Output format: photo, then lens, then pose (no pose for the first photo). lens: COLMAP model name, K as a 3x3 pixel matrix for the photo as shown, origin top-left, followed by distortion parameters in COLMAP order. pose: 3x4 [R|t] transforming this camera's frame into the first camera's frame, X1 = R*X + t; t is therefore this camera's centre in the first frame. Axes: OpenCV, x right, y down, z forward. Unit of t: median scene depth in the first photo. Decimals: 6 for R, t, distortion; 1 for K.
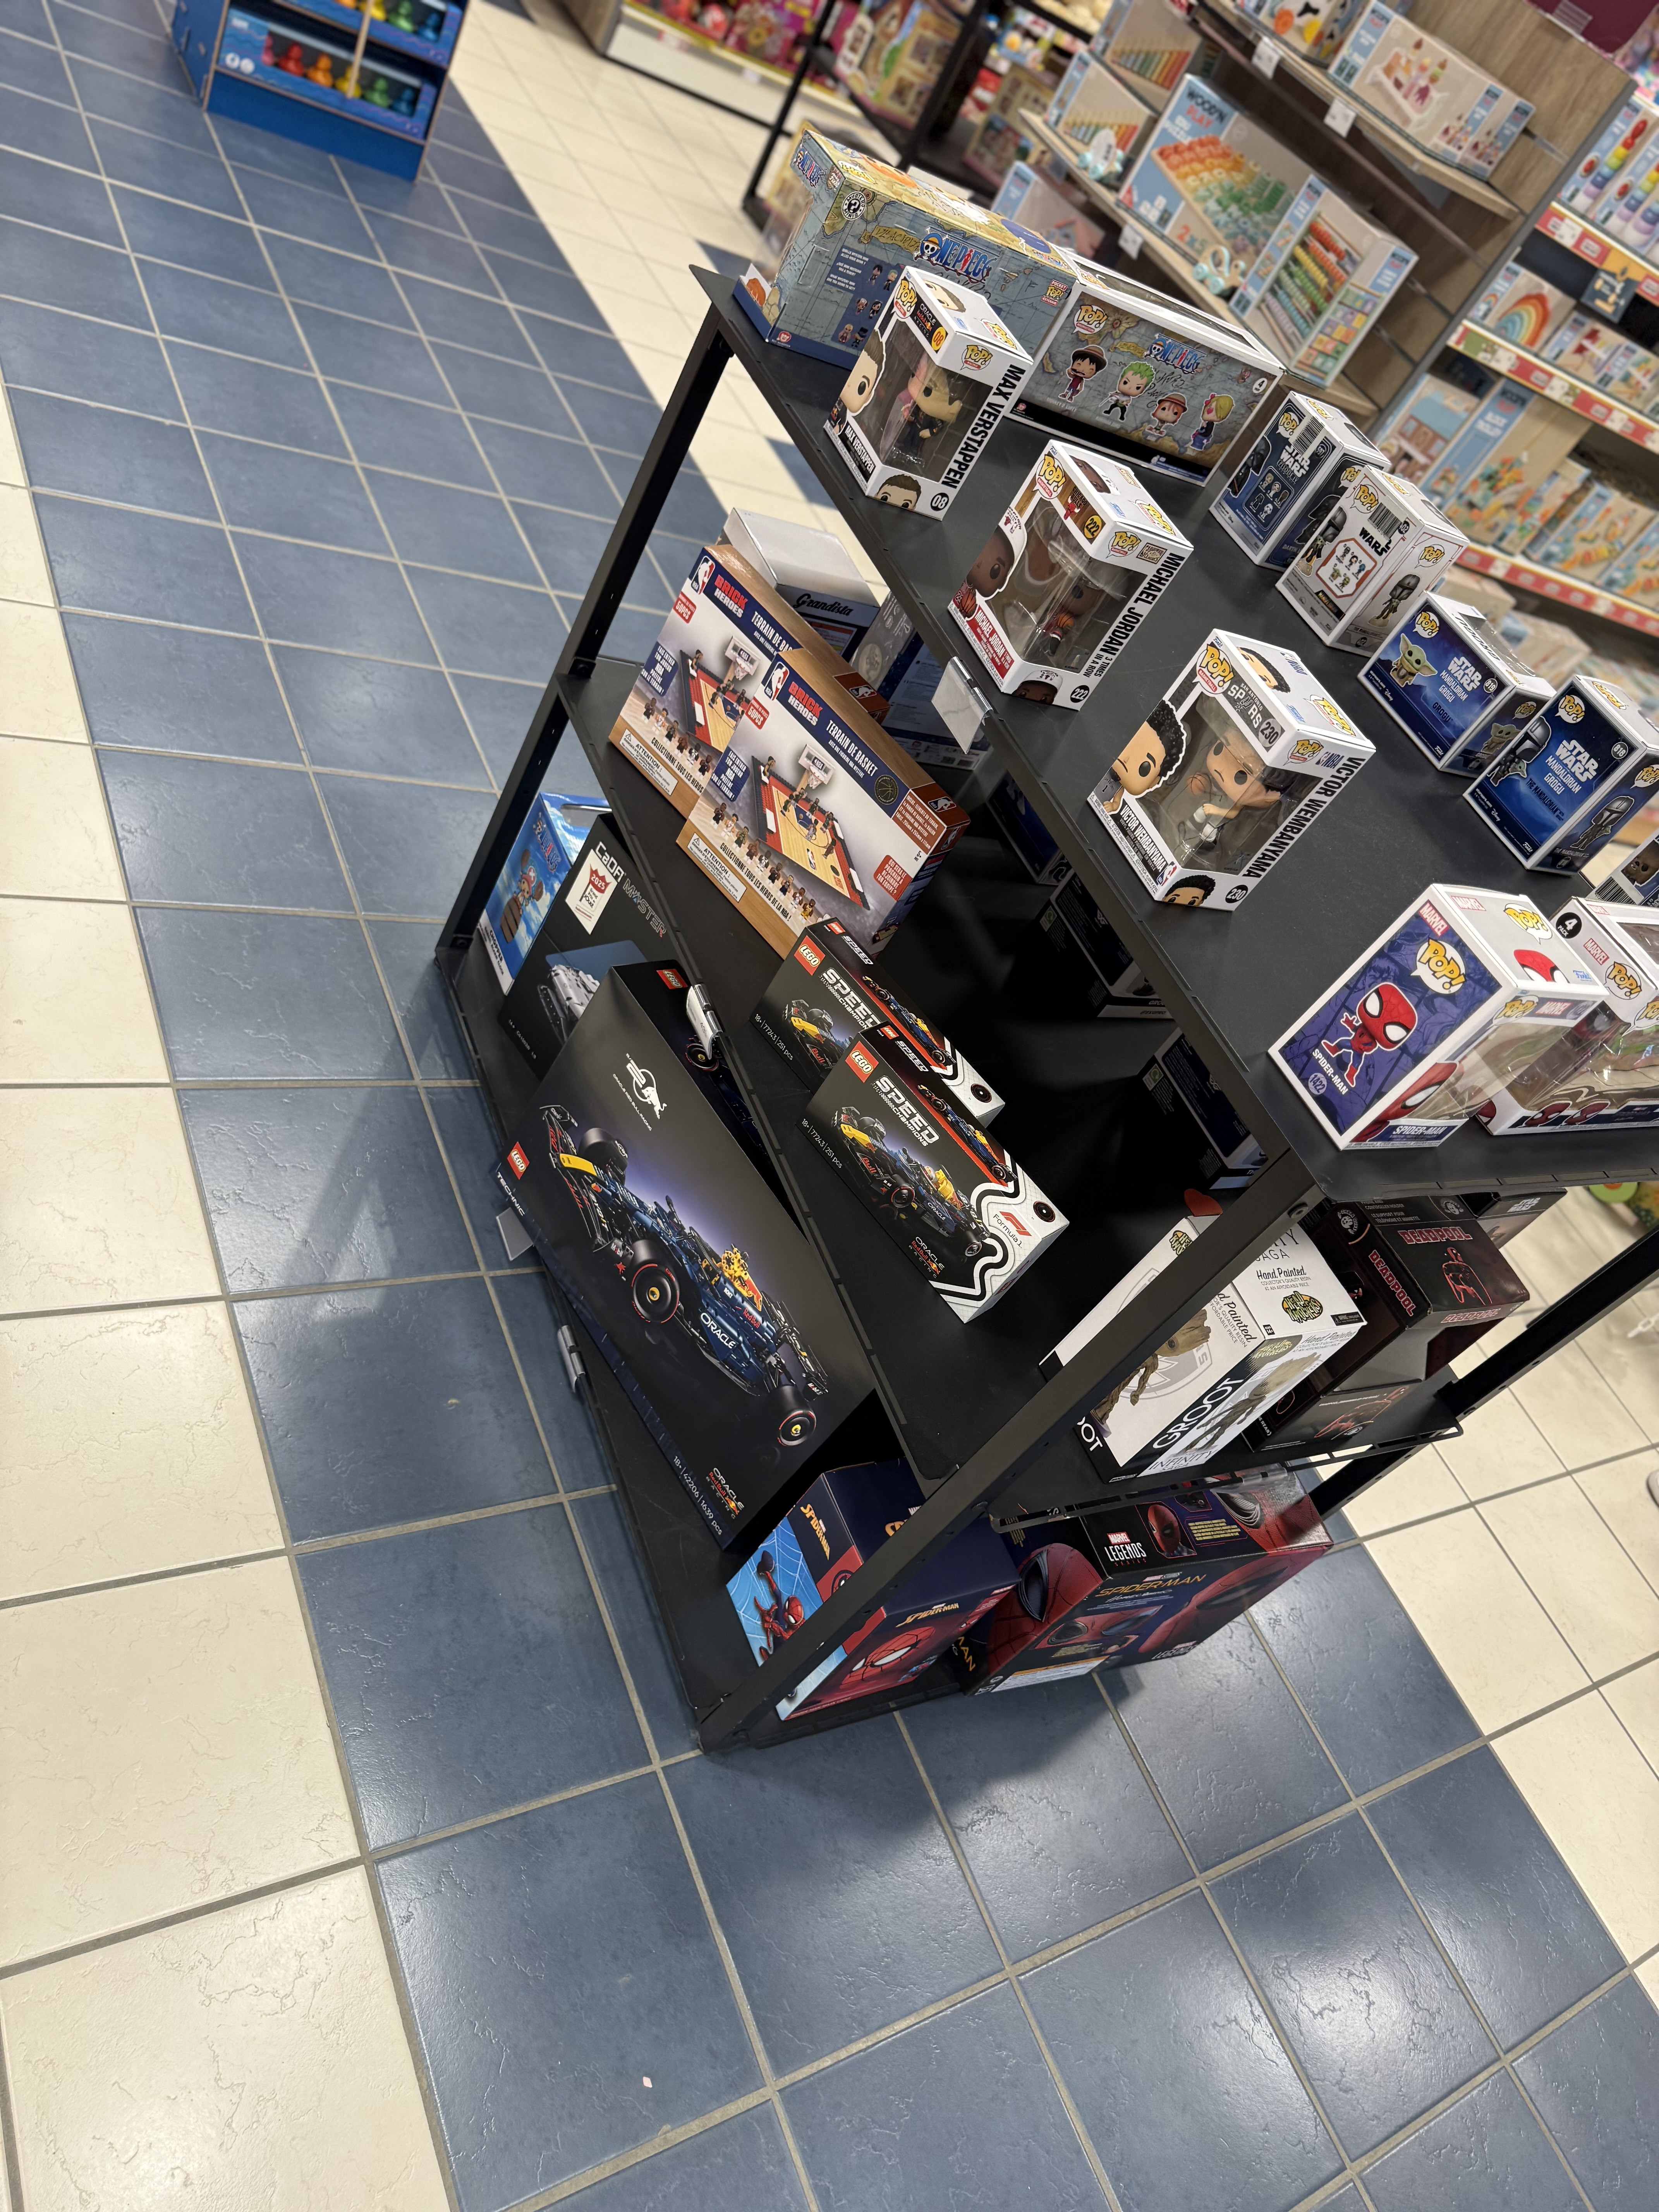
lens RADIAL K [[1578.2, 0, 819.4], [0, 1578.2, 1107.6], [0, 0, 1]] dist [0.003018, -0.006335]
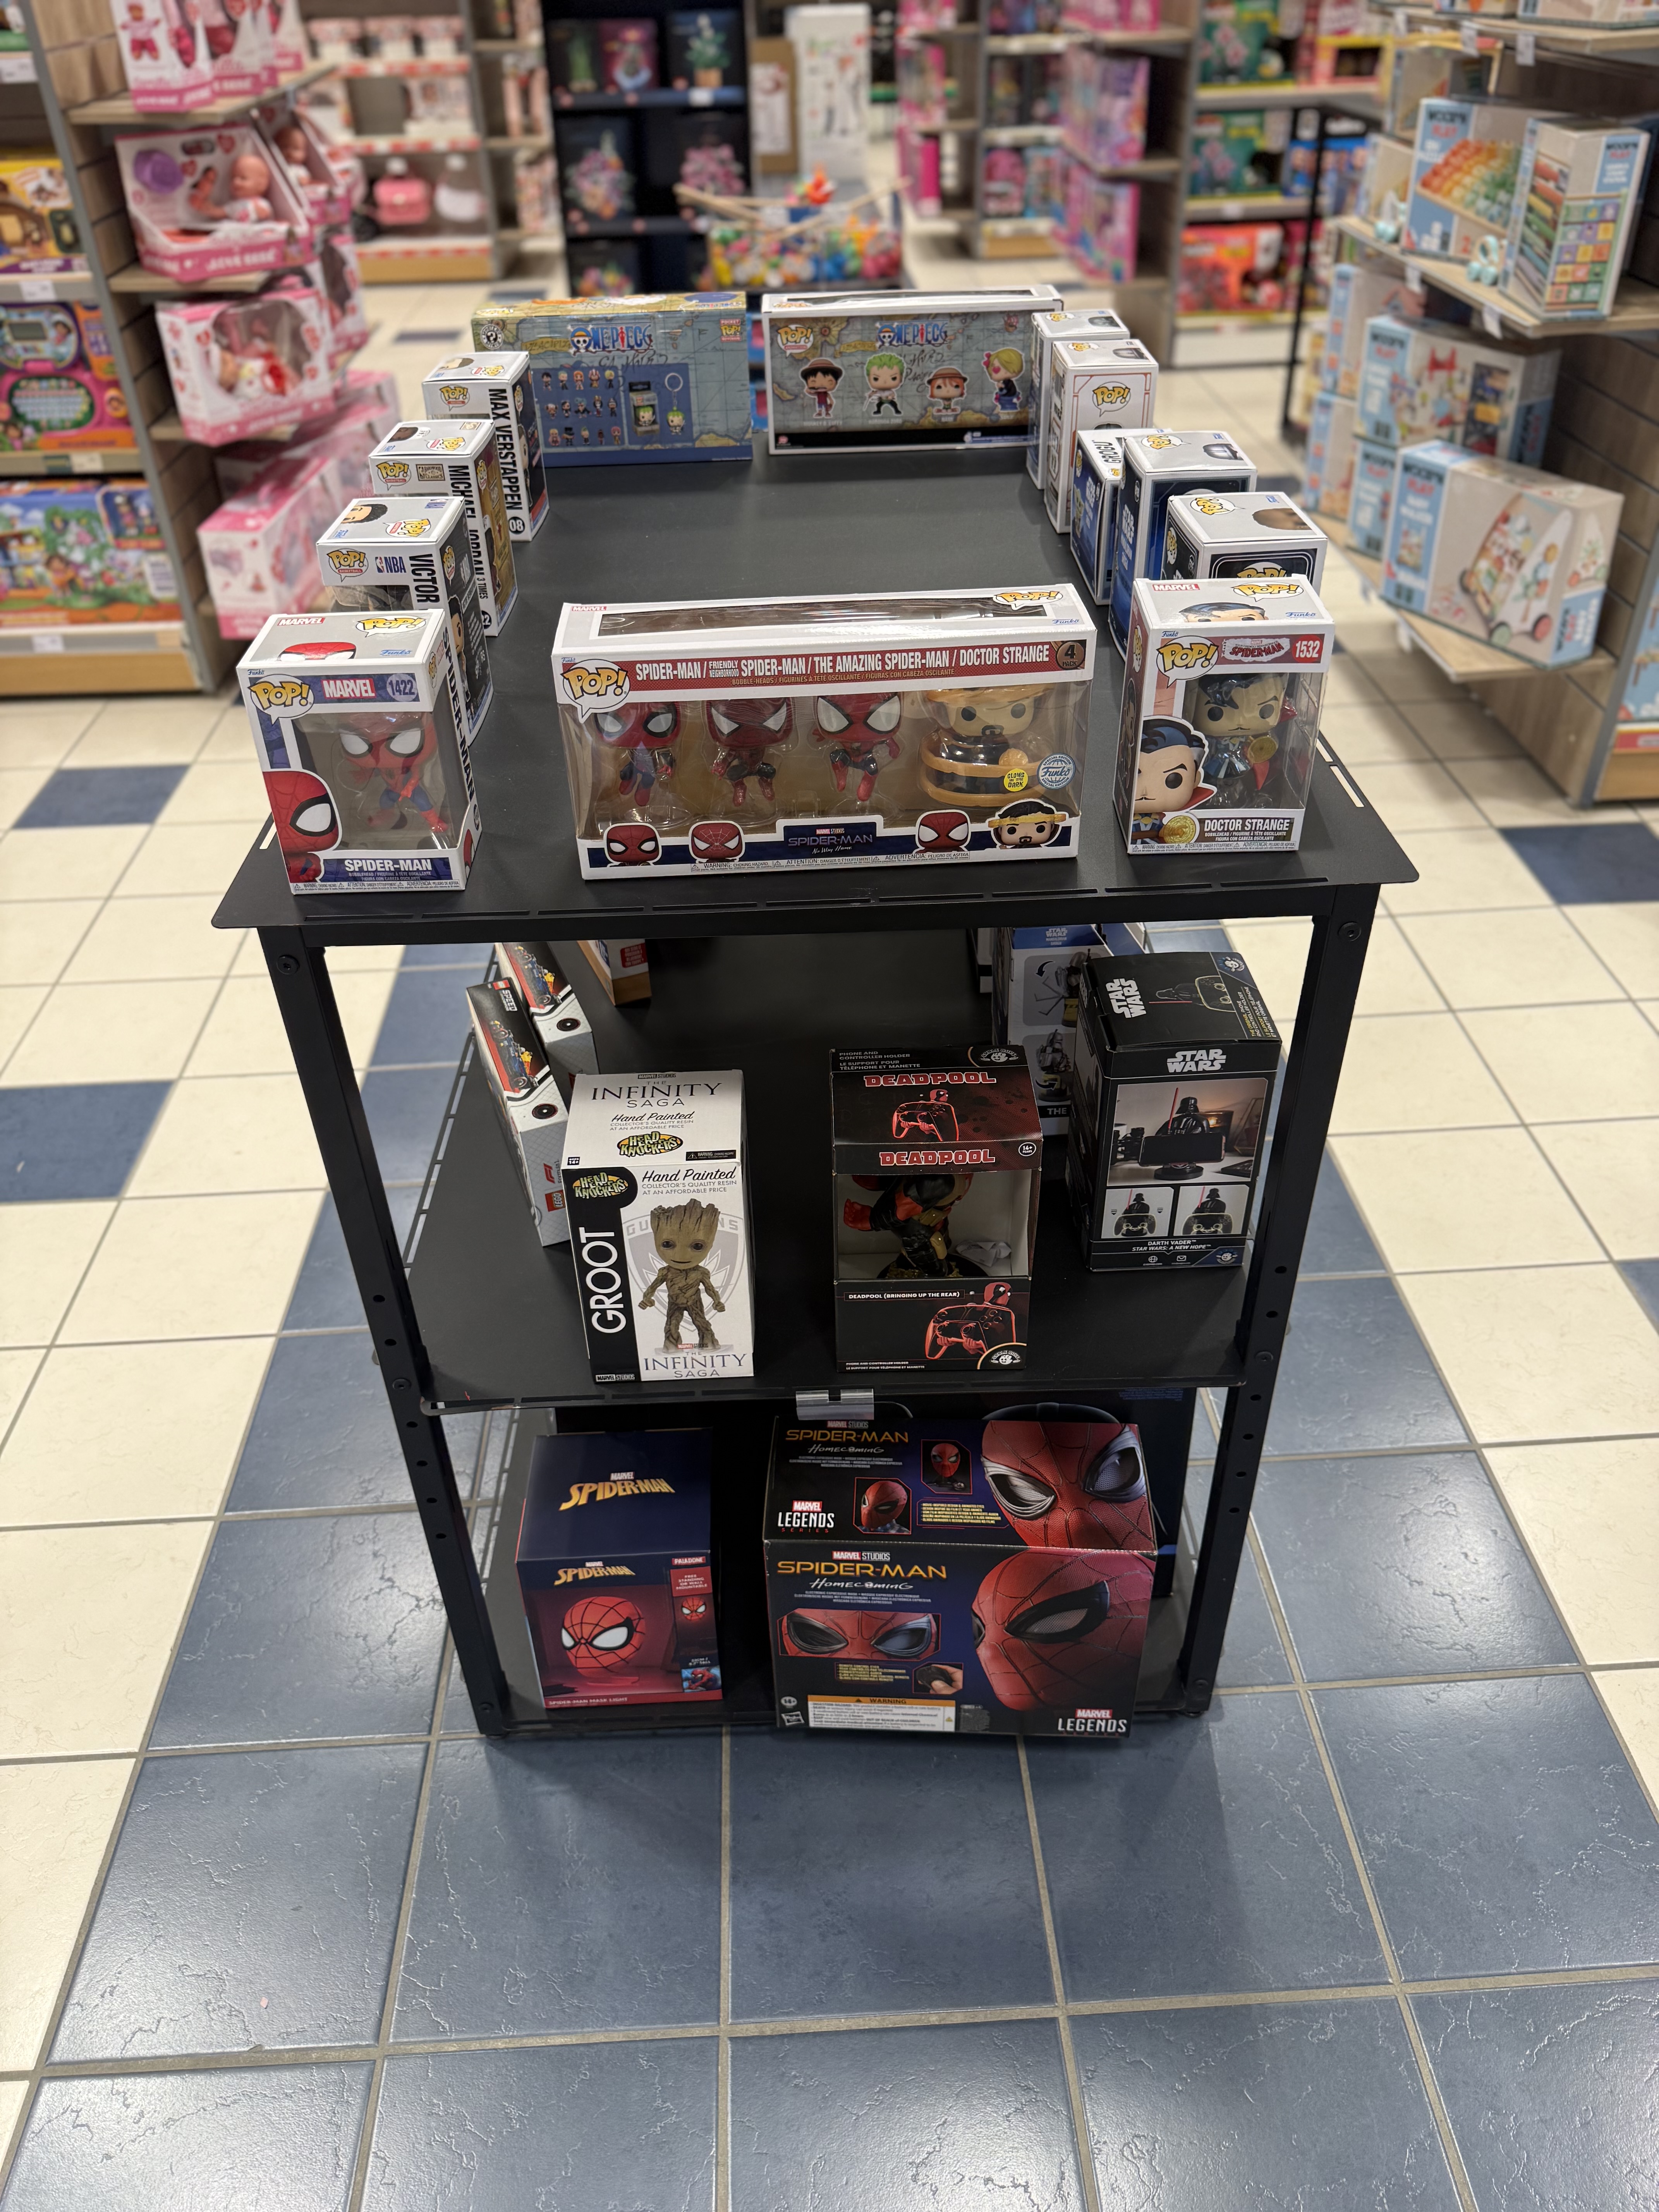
lens RADIAL K [[1578.2, 0, 825.7], [0, 1578.2, 1102.7], [0, 0, 1]] dist [0.003018, -0.006335]
pose [[0.799975, -0.165275, -0.576822, 0.695647], [0.033371, 0.972084, -0.232248, 0.241467], [0.599104, 0.166543, 0.783159, 0.257711]]
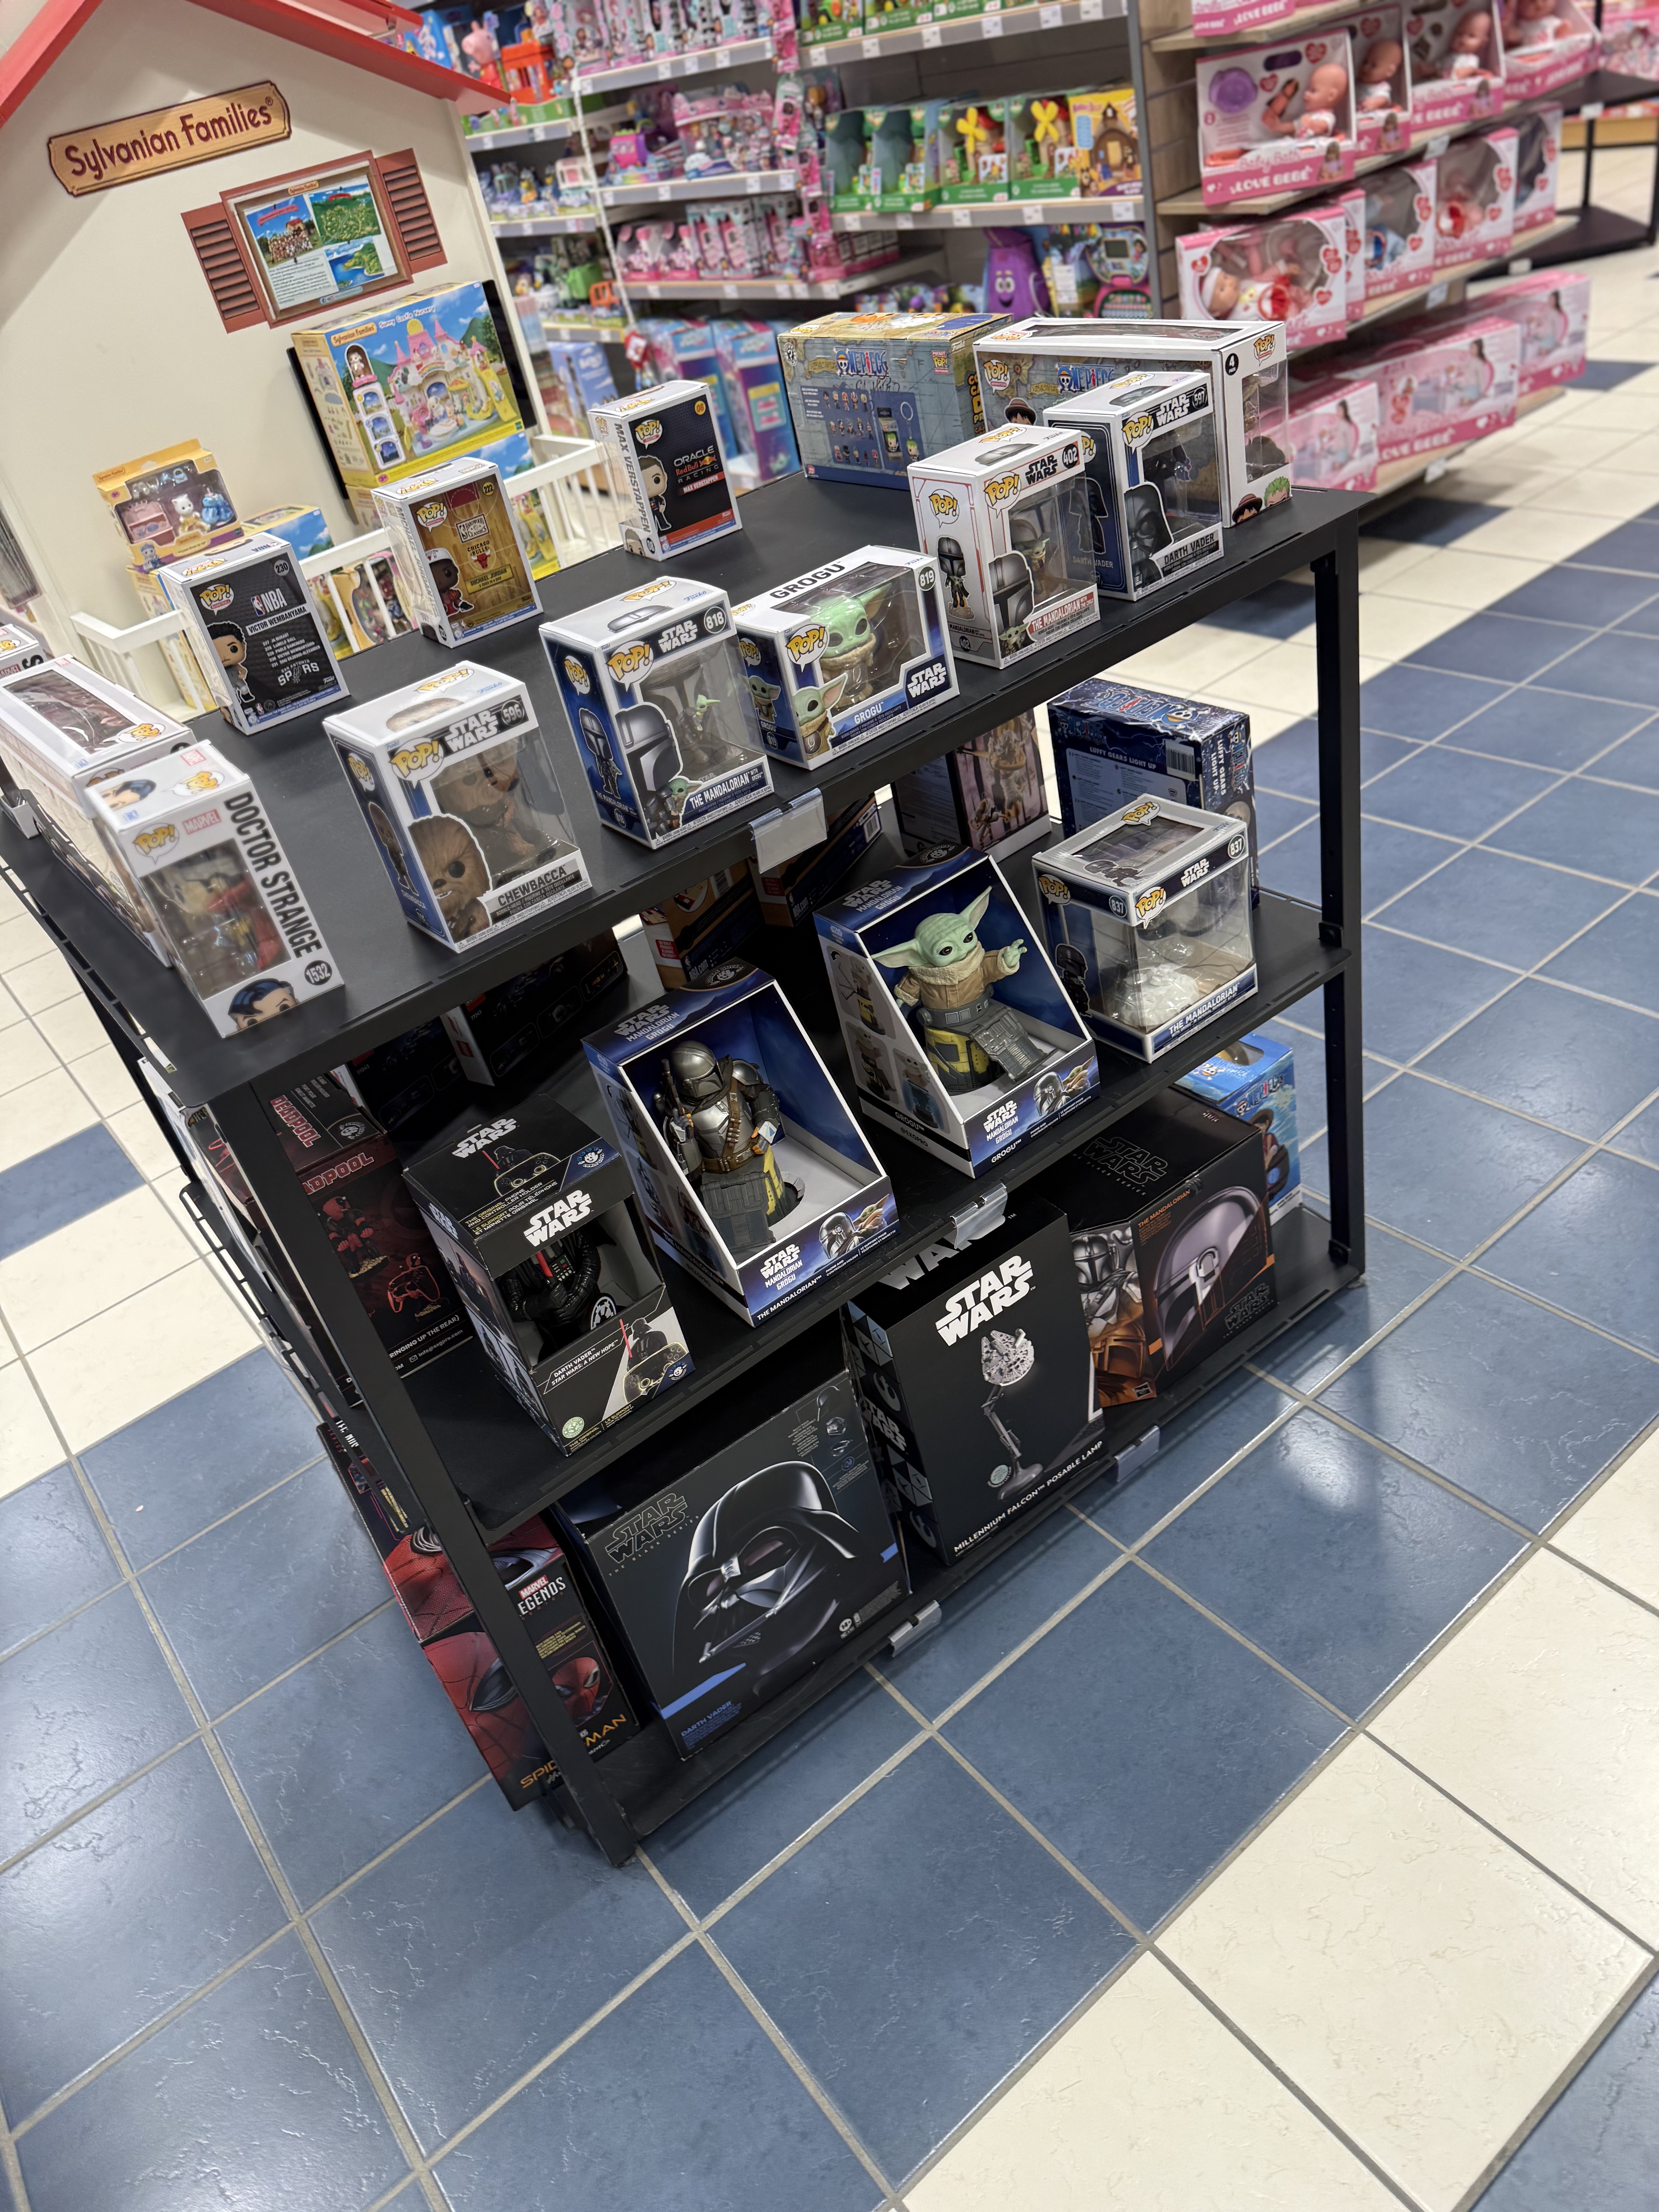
lens RADIAL K [[1578.2, 0, 834.0], [0, 1578.2, 1097.7], [0, 0, 1]] dist [0.003018, -0.006335]
pose [[0.080544, 0.112519, -0.990380, 1.121491], [-0.477632, 0.876458, 0.060732, -0.120477], [0.874860, 0.468146, 0.124336, 0.965518]]
